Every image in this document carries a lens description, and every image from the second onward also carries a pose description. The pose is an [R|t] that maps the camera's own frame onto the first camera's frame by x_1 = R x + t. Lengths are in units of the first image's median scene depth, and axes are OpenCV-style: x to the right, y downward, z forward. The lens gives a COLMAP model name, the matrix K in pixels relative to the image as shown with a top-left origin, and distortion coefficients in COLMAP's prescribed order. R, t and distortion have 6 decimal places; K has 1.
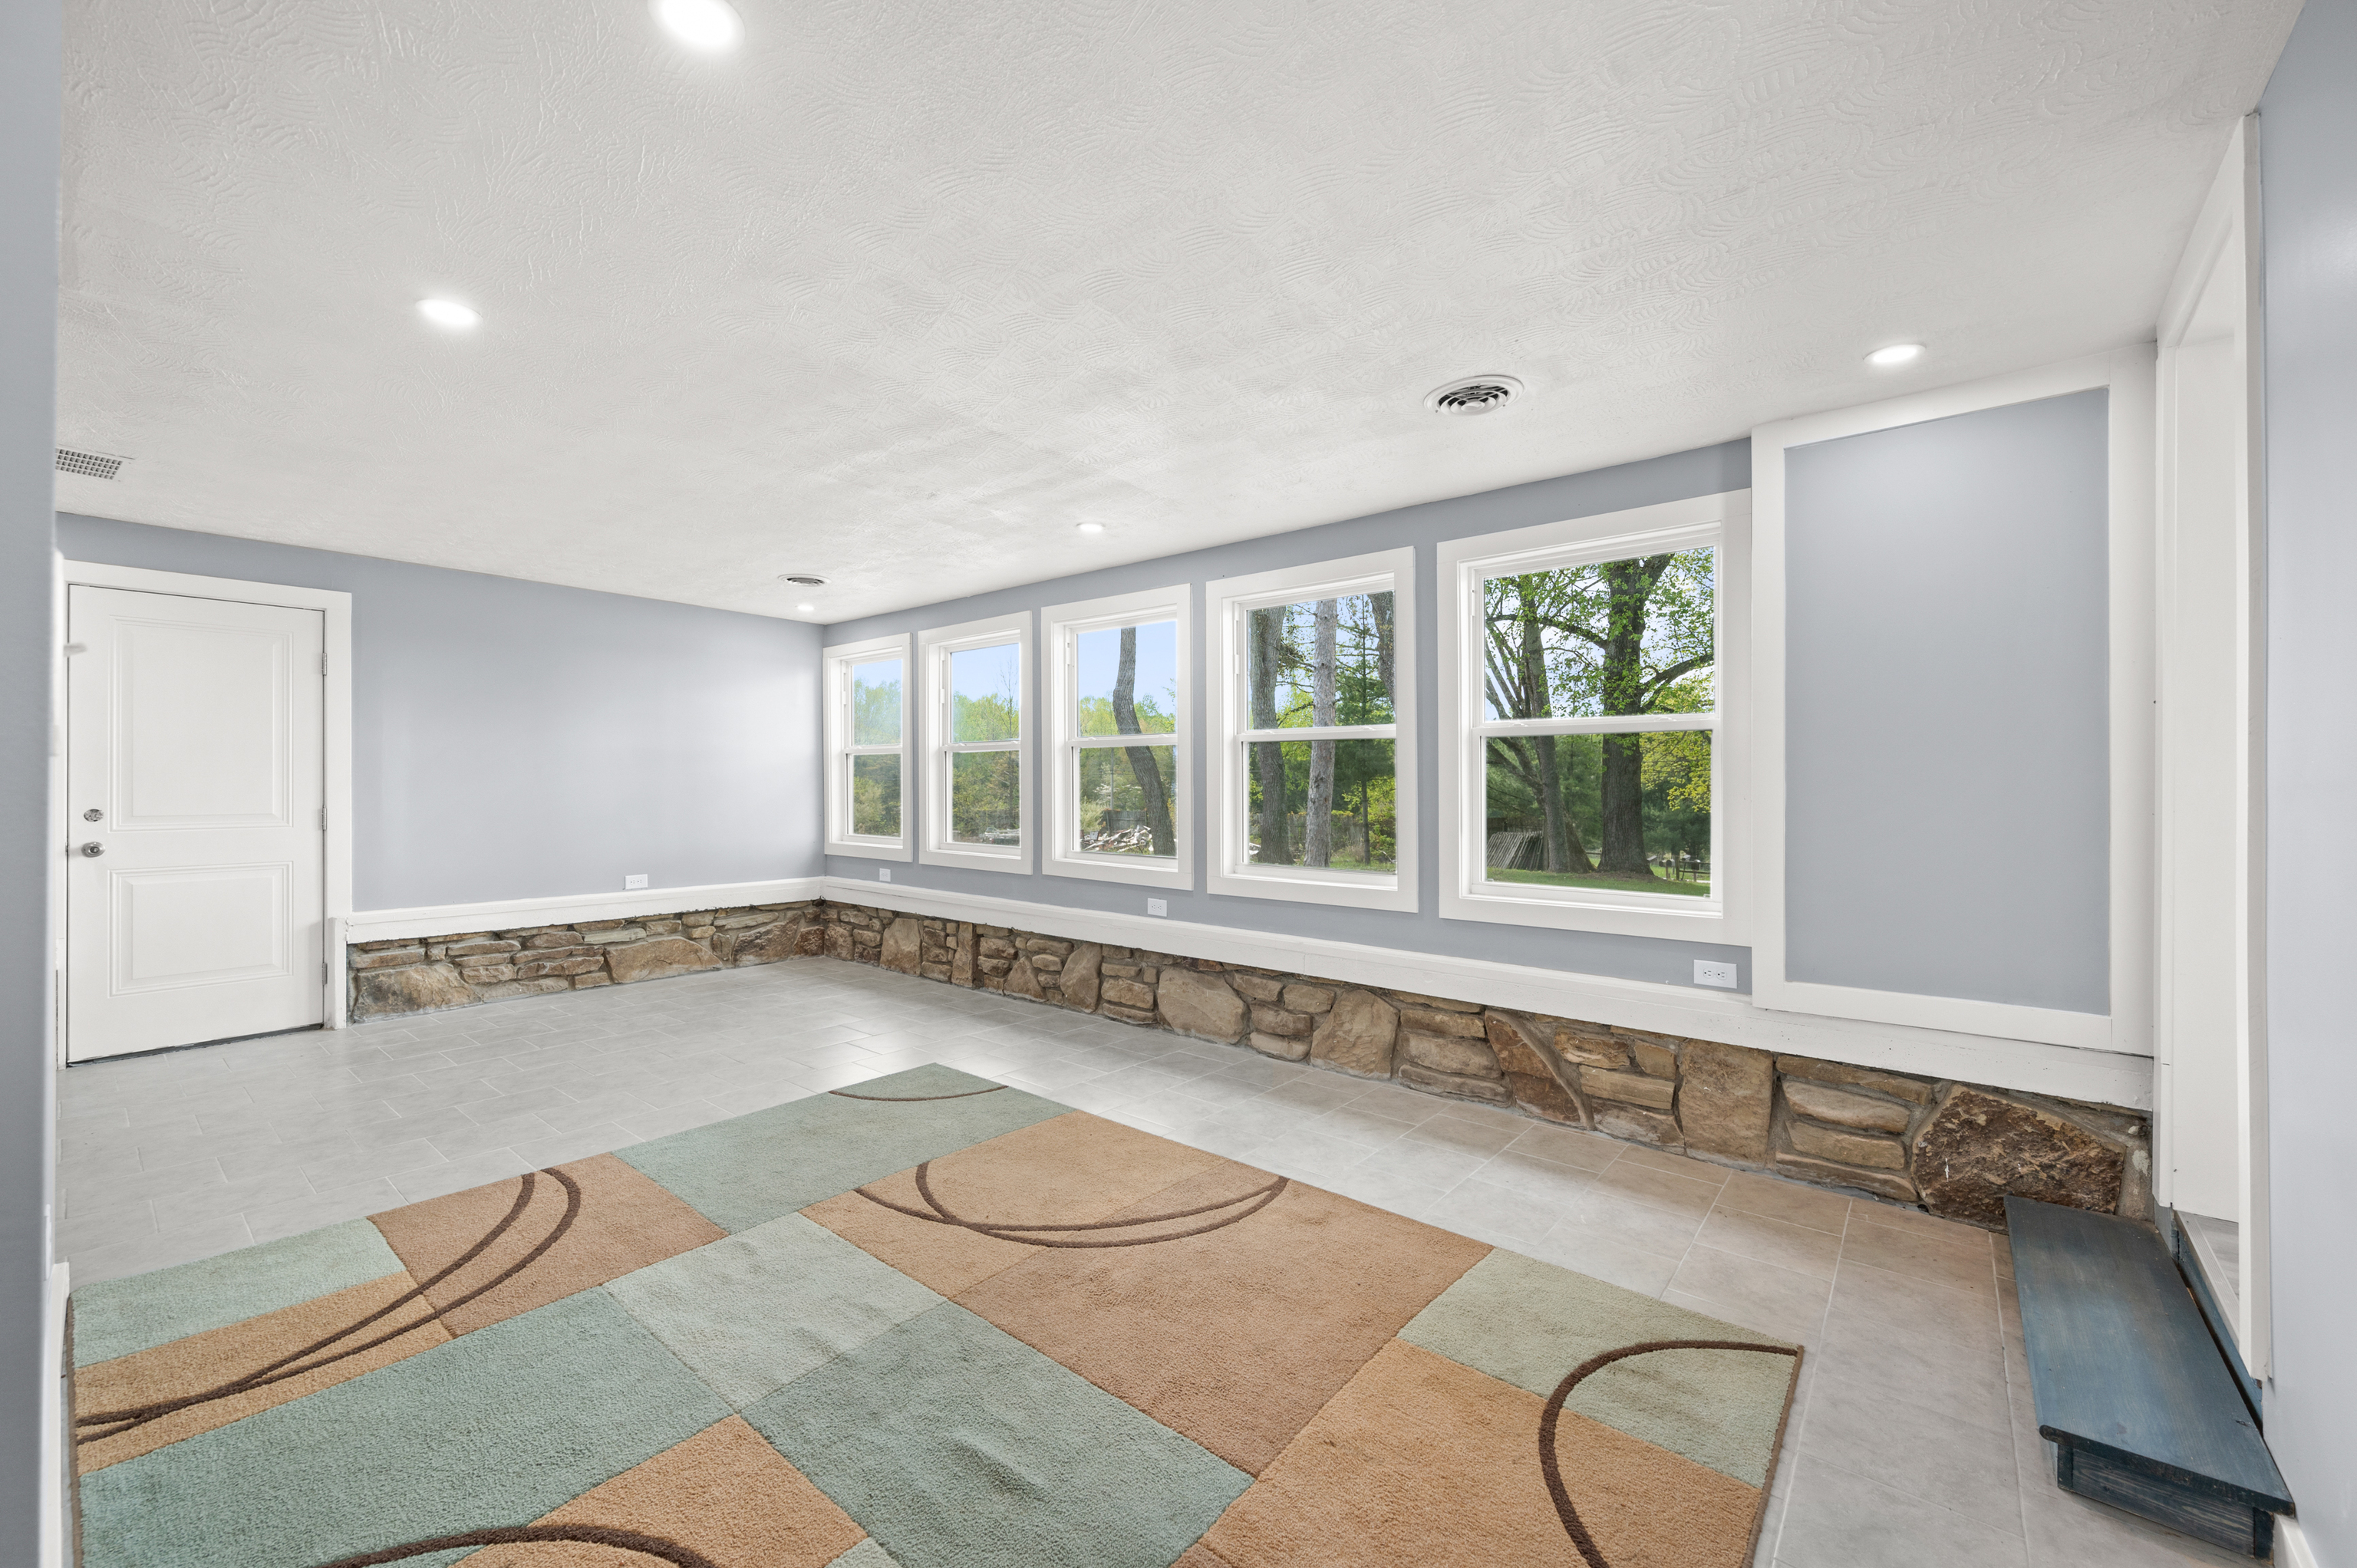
lens RADIAL K [[935.5, 0, 1174.9], [0, 935.5, 779.8], [0, 0, 1]] dist [0.000936, -0.000165]
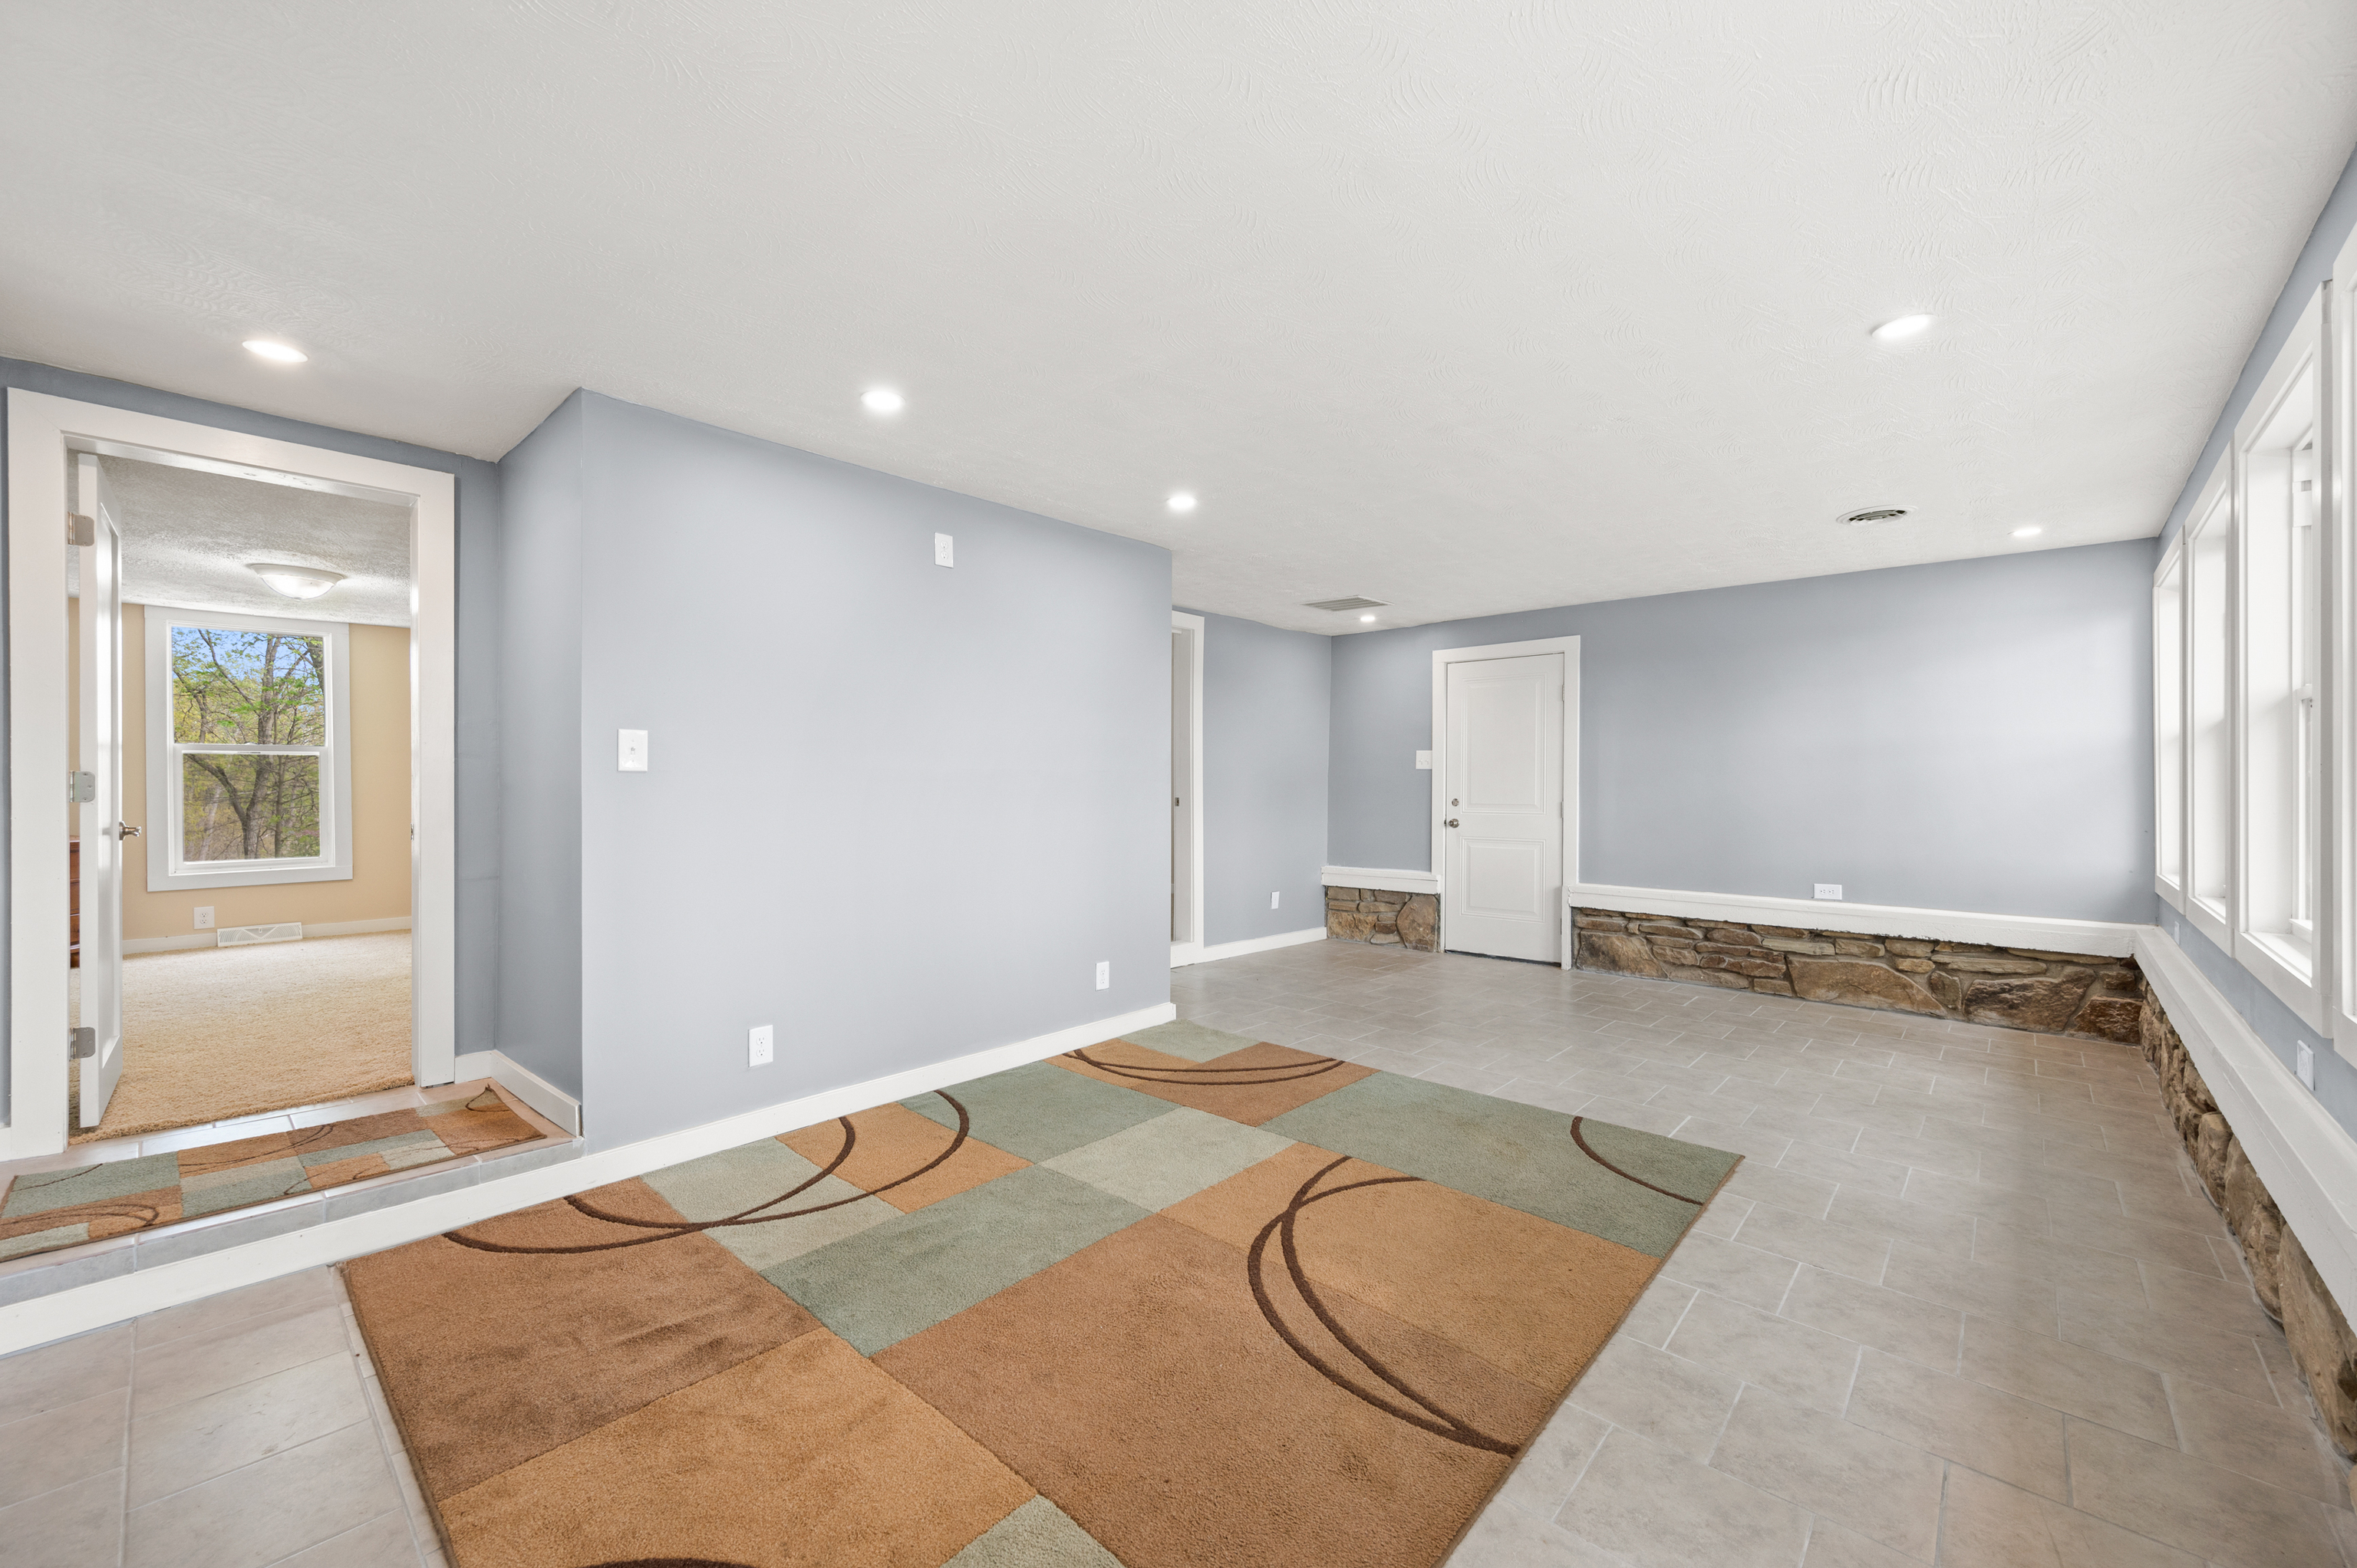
lens RADIAL K [[935.5, 0, 1174.9], [0, 935.5, 779.8], [0, 0, 1]] dist [0.000936, -0.000165]
pose [[-0.046246, -0.007398, -0.998903, 0.440847], [0.000863, 0.999972, -0.007445, 0.008701], [0.998930, -0.001206, -0.046238, 0.508557]]
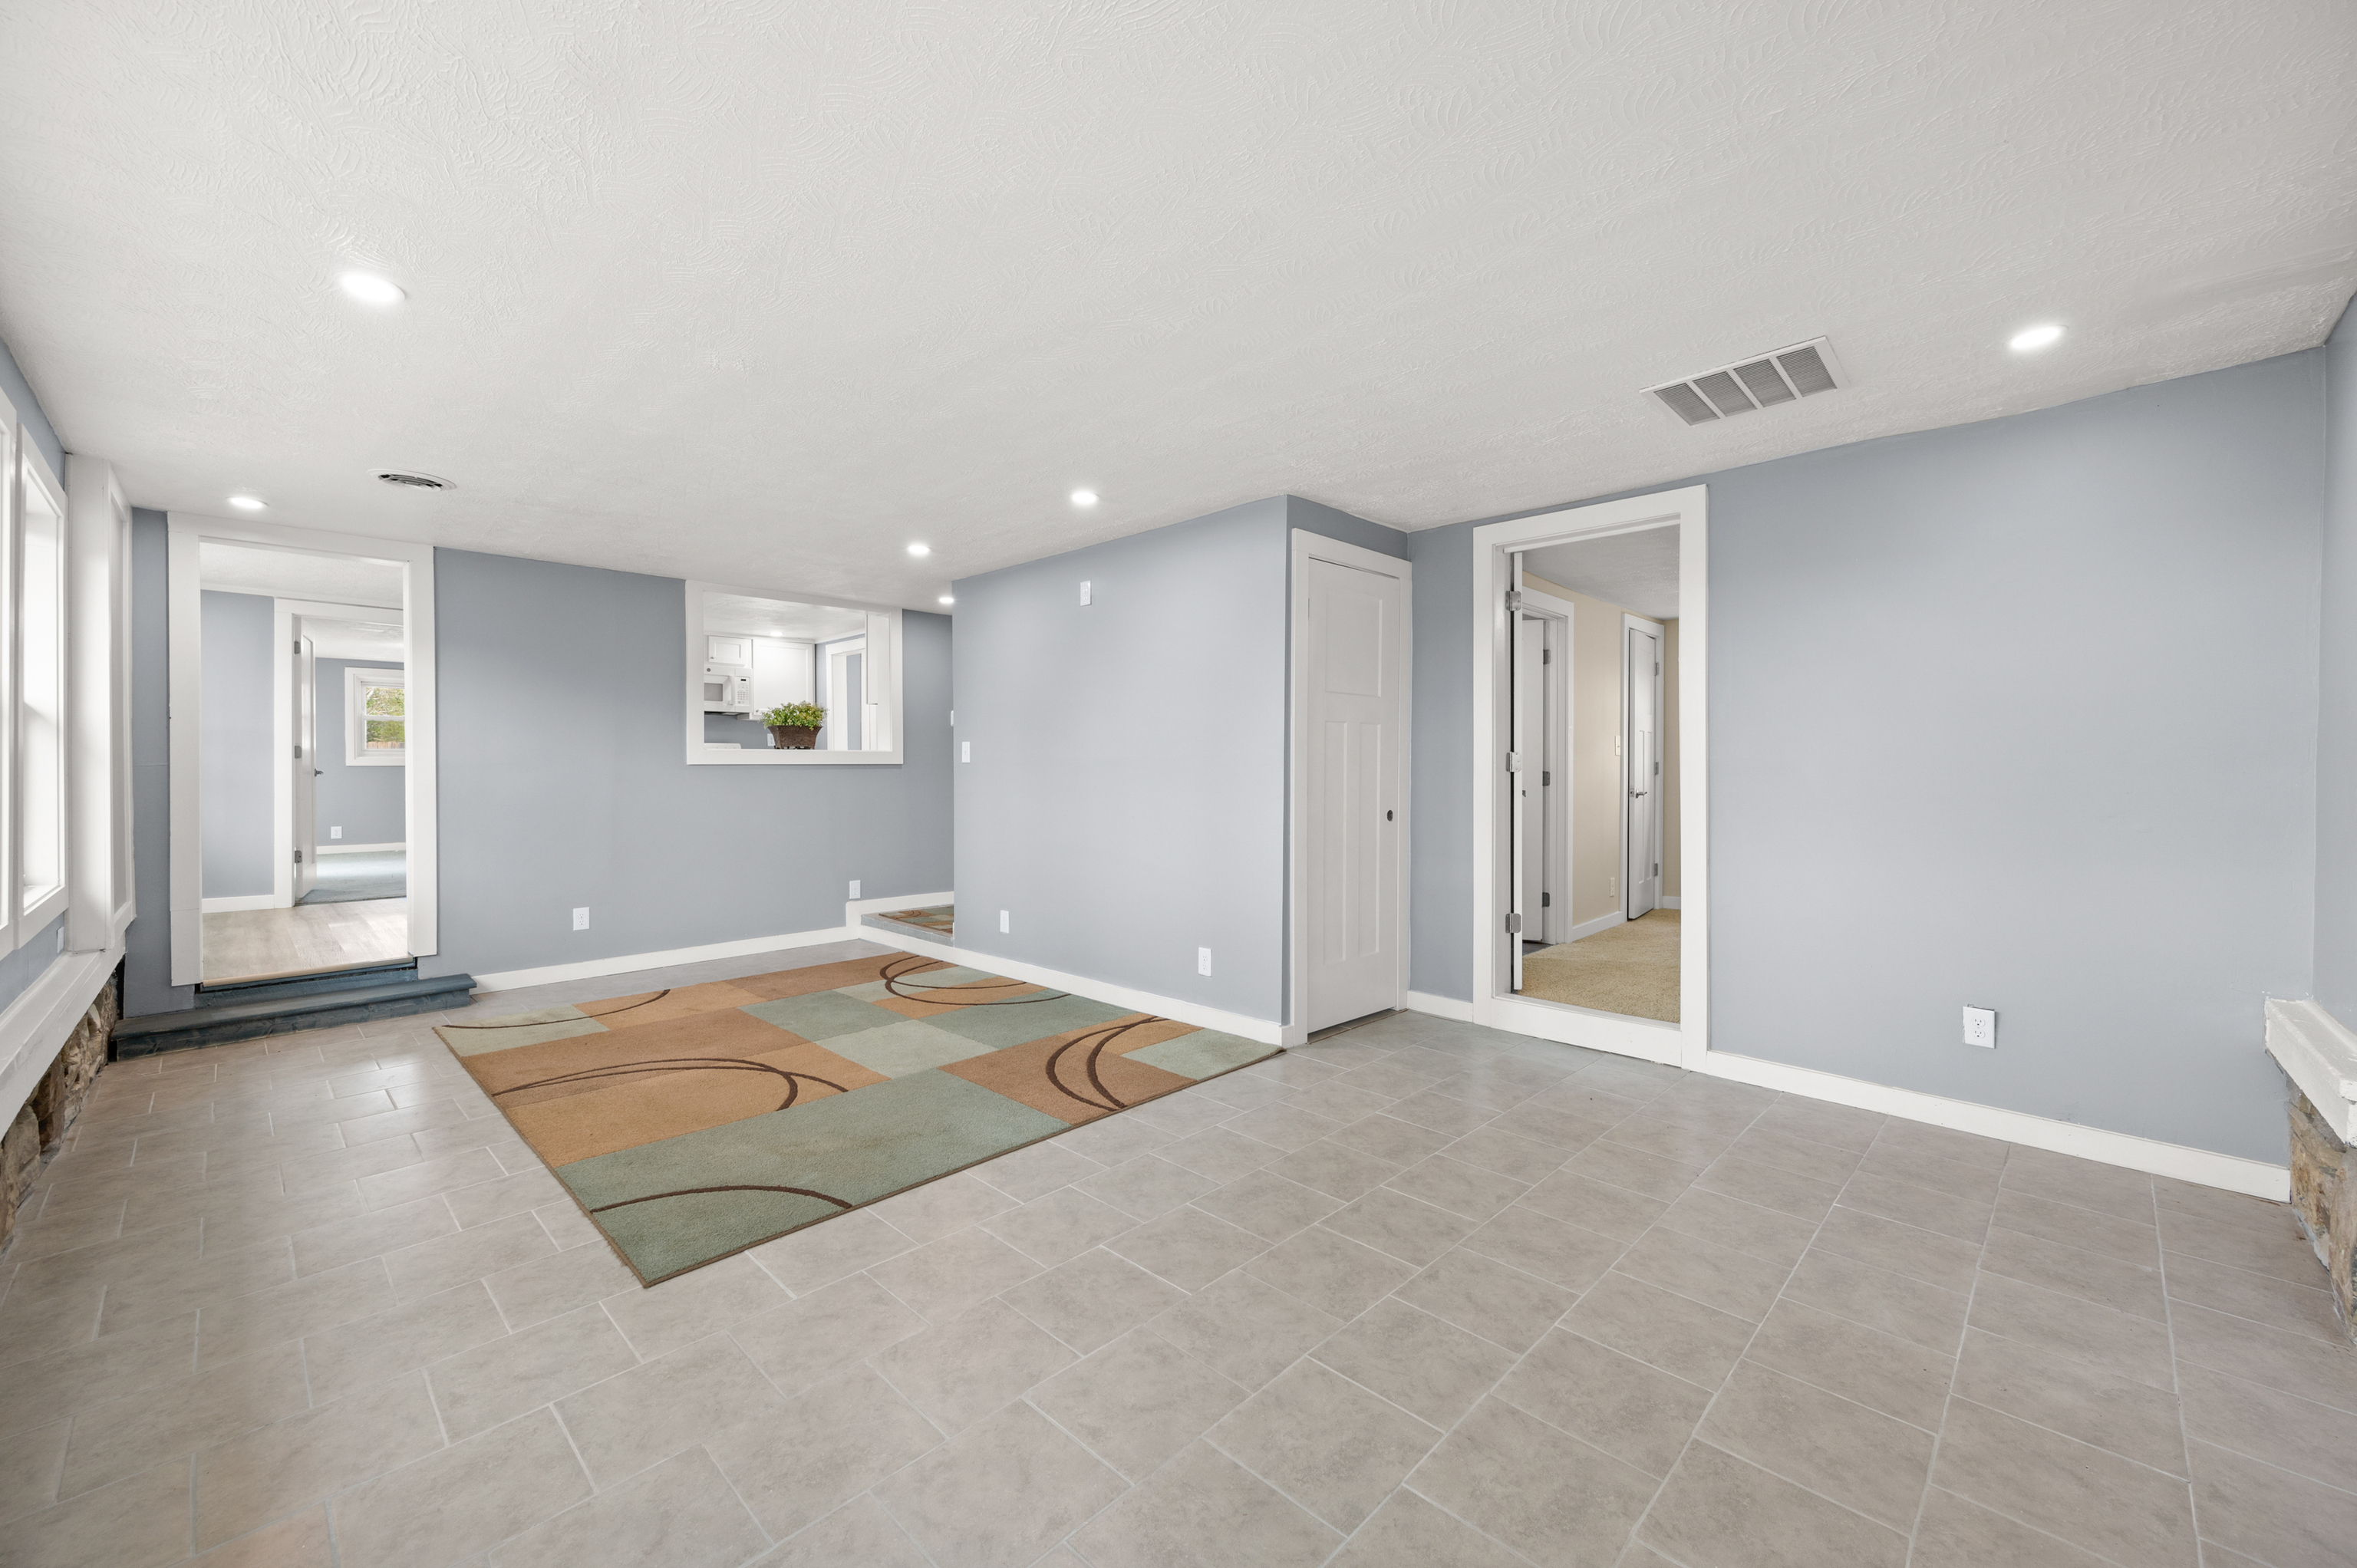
lens RADIAL K [[935.5, 0, 1174.9], [0, 935.5, 779.8], [0, 0, 1]] dist [0.000936, -0.000165]
pose [[-0.996294, -0.005651, 0.085825, -0.522108], [-0.004843, 0.999942, 0.009612, 0.007404], [-0.085874, 0.009161, -0.996264, 1.306120]]
